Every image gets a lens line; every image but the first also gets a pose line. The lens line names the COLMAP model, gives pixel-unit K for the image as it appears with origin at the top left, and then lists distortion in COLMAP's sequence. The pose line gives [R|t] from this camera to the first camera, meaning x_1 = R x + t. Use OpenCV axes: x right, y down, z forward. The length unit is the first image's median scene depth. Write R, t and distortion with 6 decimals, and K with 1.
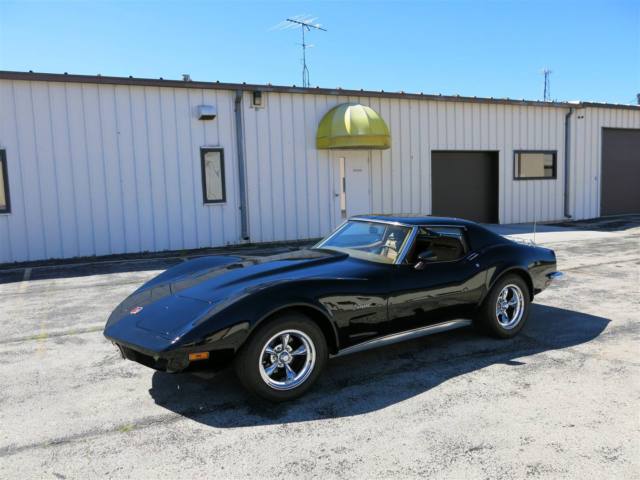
lens RADIAL K [[538.7, 0, 320.0], [0, 538.7, 240.0], [0, 0, 1]] dist [-0.016187, 0.003951]
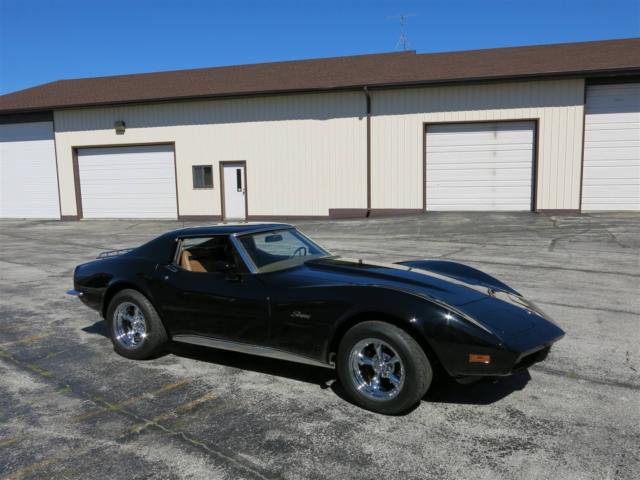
lens RADIAL K [[538.7, 0, 320.0], [0, 538.7, 240.0], [0, 0, 1]] dist [-0.016187, 0.003951]
pose [[-0.447783, -0.074070, 0.891069, -0.367242], [0.121145, 0.982348, 0.142535, -0.065698], [-0.885898, 0.171773, -0.430905, 0.616743]]
